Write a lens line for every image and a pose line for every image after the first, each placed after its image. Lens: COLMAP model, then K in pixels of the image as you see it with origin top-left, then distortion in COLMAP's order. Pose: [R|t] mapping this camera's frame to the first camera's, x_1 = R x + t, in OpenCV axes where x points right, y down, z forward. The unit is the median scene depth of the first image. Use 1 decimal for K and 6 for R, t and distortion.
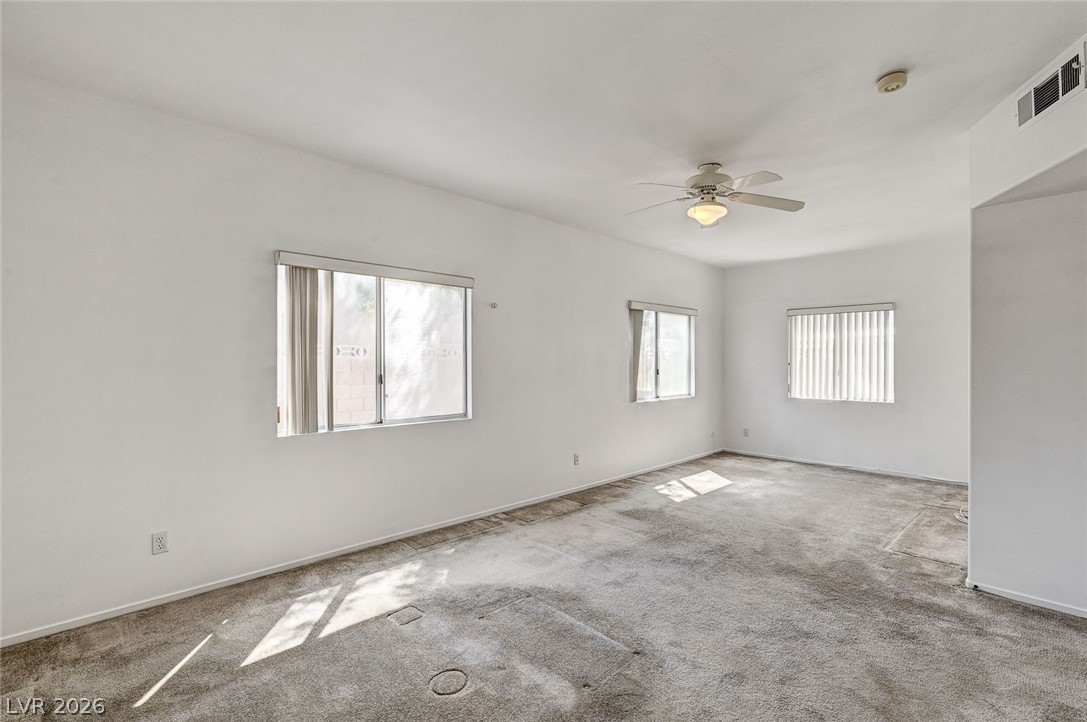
lens RADIAL K [[474.9, 0, 535.6], [0, 474.9, 363.3], [0, 0, 1]] dist [-0.003366, 0.001687]
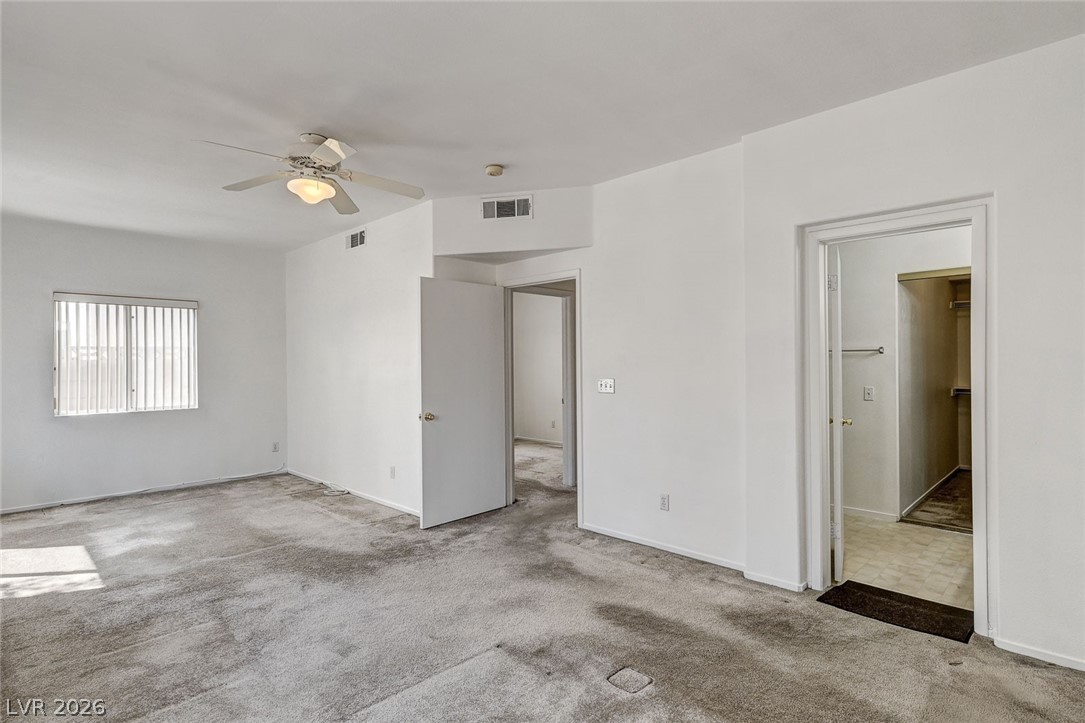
lens RADIAL K [[562.6, 0, 544.1], [0, 562.6, 359.2], [0, 0, 1]] dist [0.002908, 0.000339]
pose [[-0.022380, 0.000490, 0.999749, -0.413674], [0.015740, 0.999876, -0.000138, -0.001749], [-0.999626, 0.015732, -0.022385, 0.380409]]
